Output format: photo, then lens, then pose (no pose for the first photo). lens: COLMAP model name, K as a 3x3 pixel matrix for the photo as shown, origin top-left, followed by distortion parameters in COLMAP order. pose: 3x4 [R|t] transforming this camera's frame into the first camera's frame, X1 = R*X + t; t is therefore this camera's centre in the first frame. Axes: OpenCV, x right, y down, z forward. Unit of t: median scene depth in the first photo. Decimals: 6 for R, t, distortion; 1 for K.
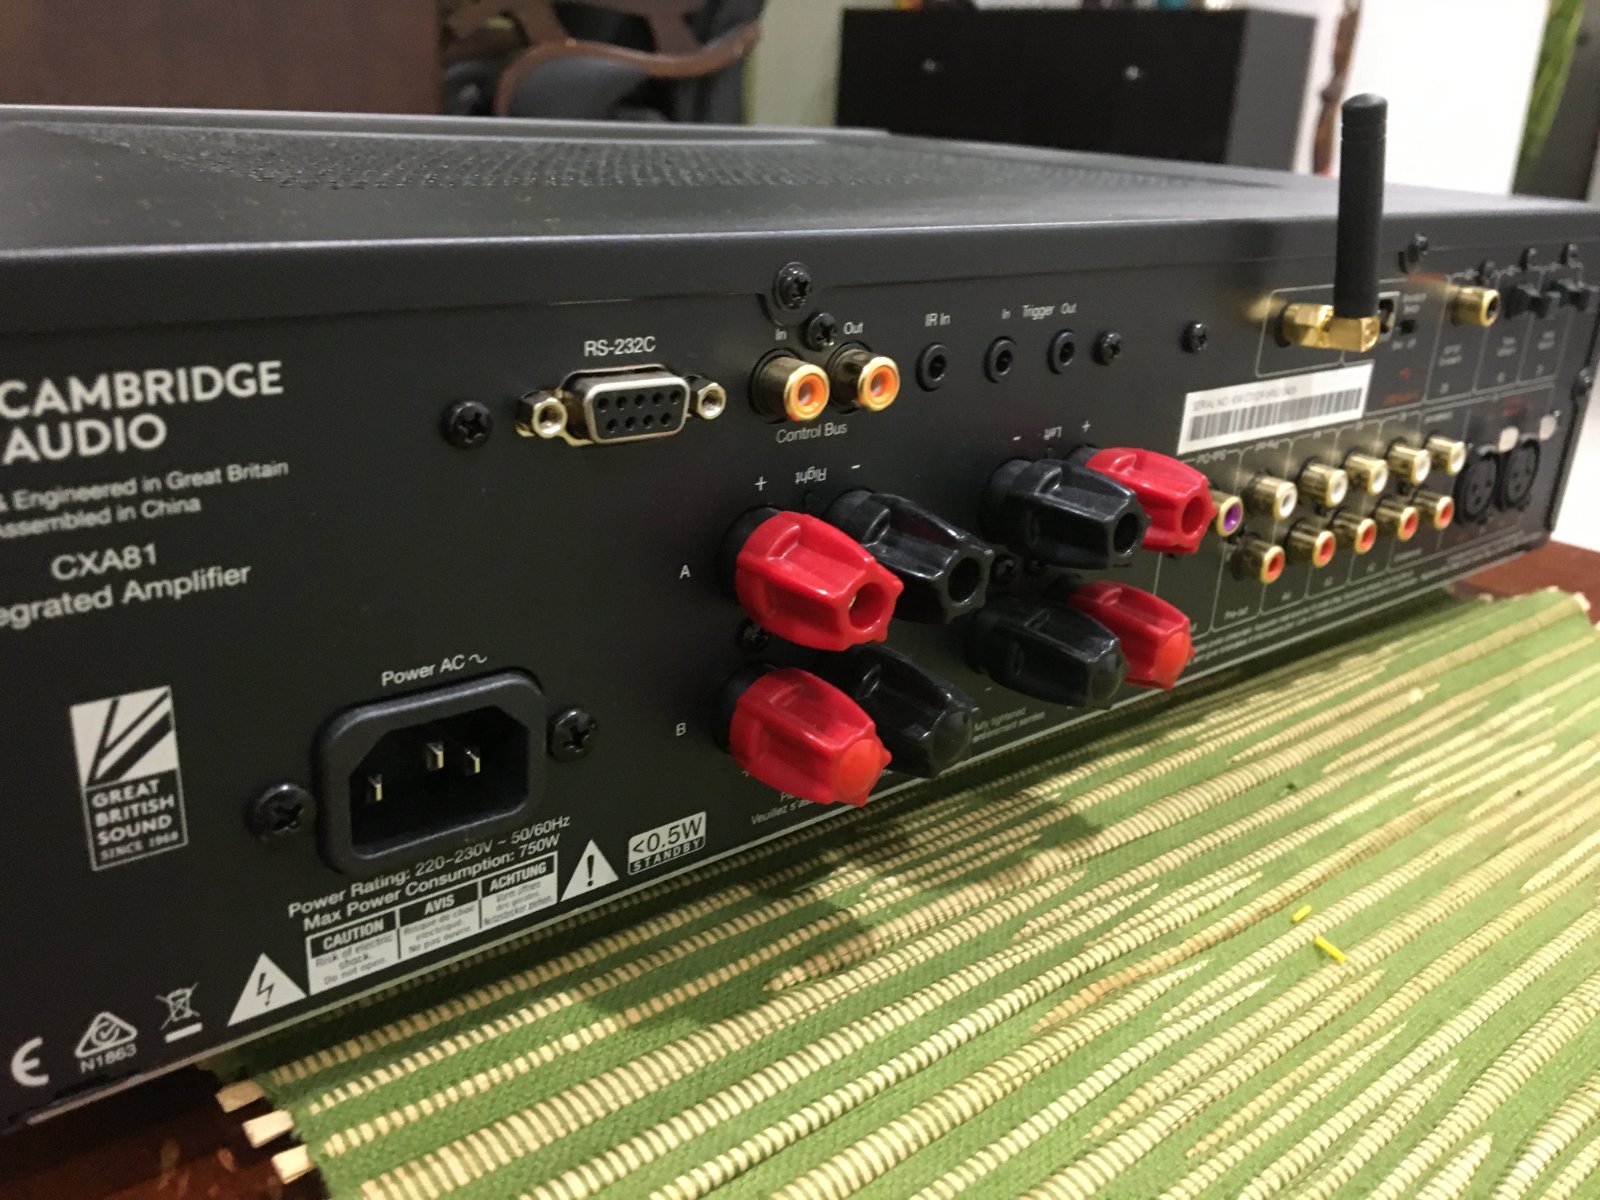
lens RADIAL K [[1391.7, 0, 806.9], [0, 1391.7, 622.5], [0, 0, 1]] dist [0.095582, -0.173905]
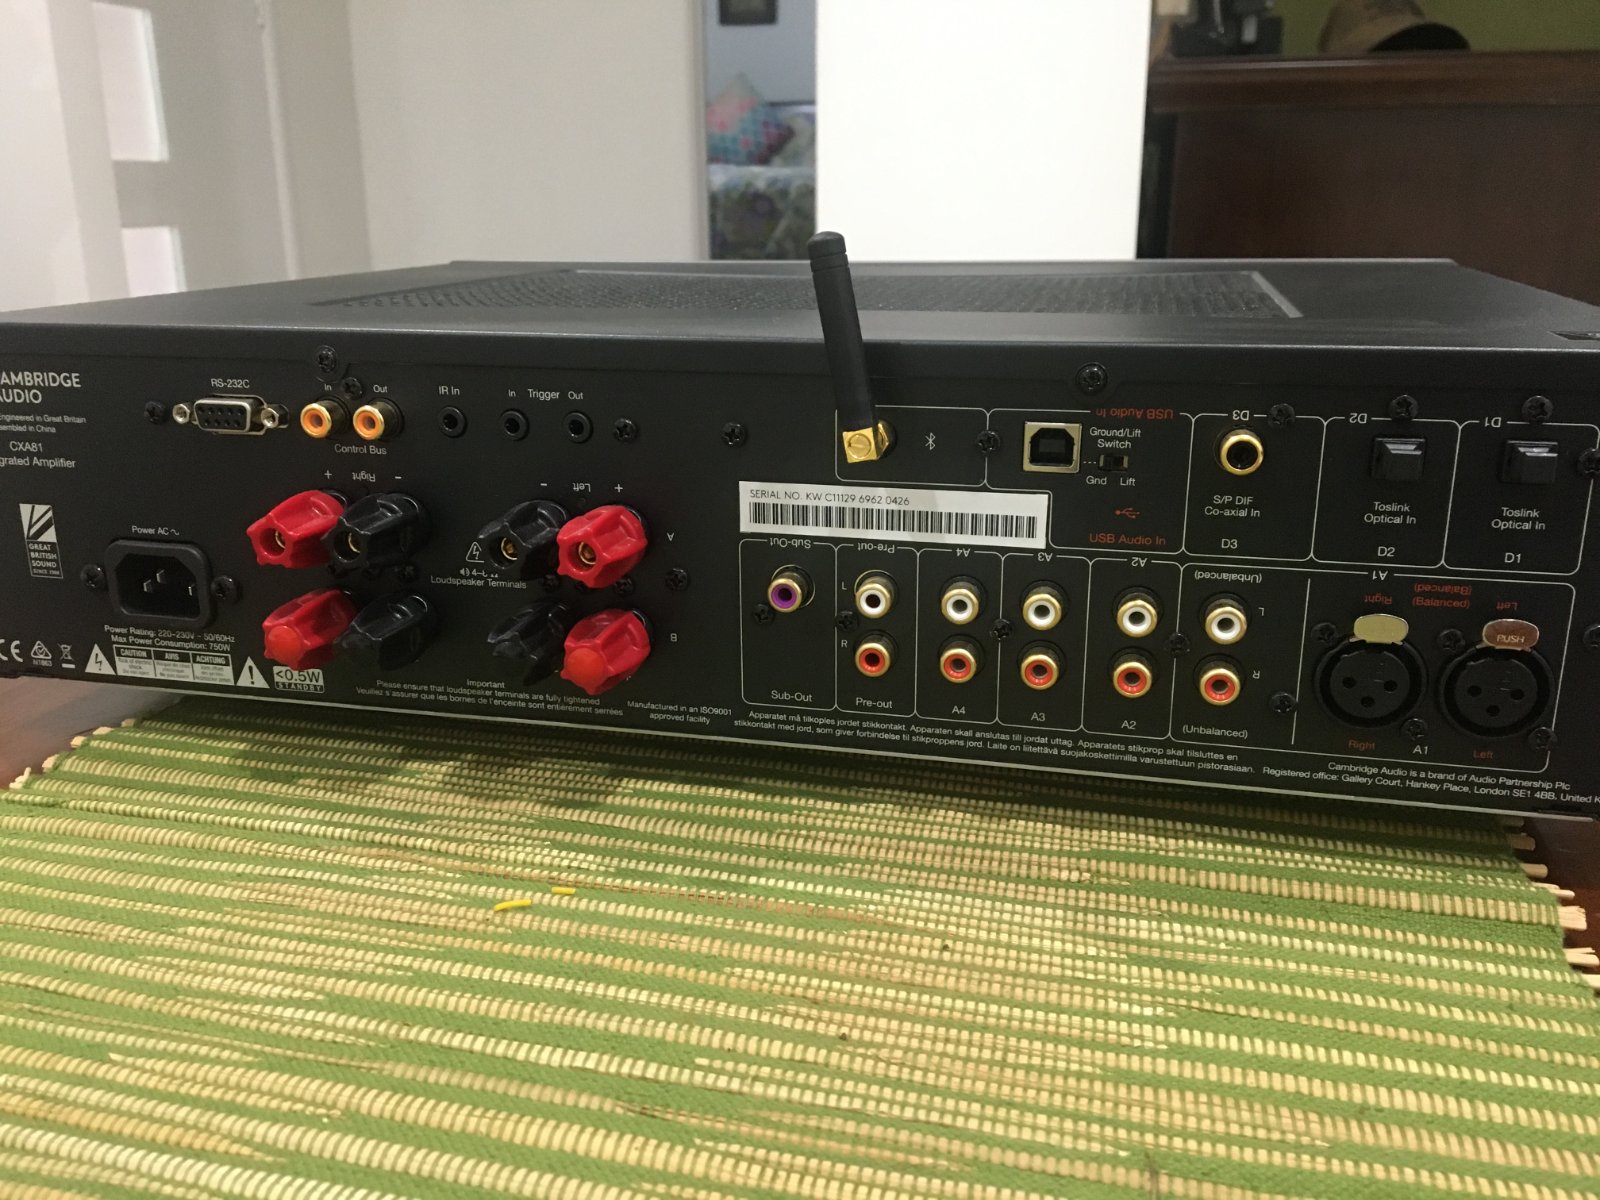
lens RADIAL K [[1338.6, 0, 769.6], [0, 1338.6, 595.2], [0, 0, 1]] dist [0.087903, -0.143066]
pose [[0.560213, 0.172533, -0.810182, 1.720325], [-0.258700, 0.965587, 0.026745, -0.149592], [0.786915, 0.194611, 0.585569, 0.524150]]
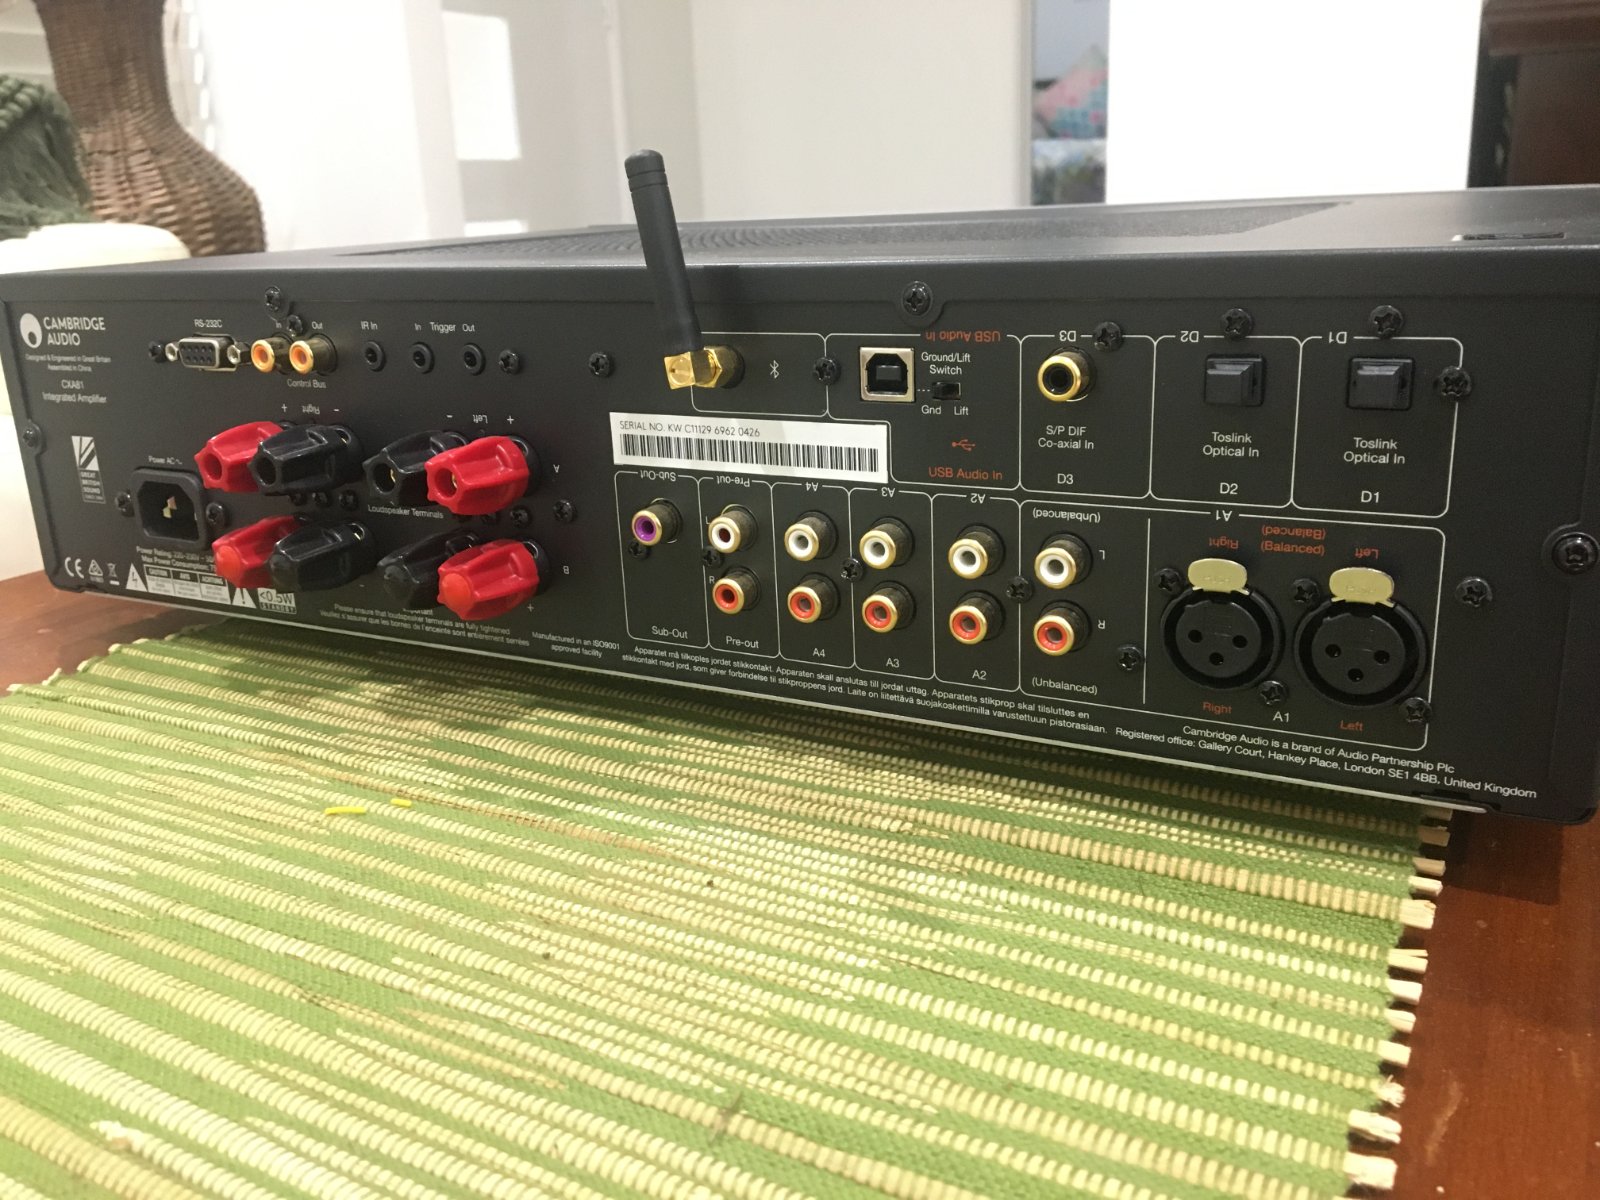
lens RADIAL K [[1338.6, 0, 769.6], [0, 1338.6, 595.2], [0, 0, 1]] dist [0.087903, -0.143066]
pose [[0.333771, 0.198479, -0.921522, 1.959881], [-0.279102, 0.954558, 0.104505, -0.241118], [0.900388, 0.222318, 0.373999, 1.027313]]
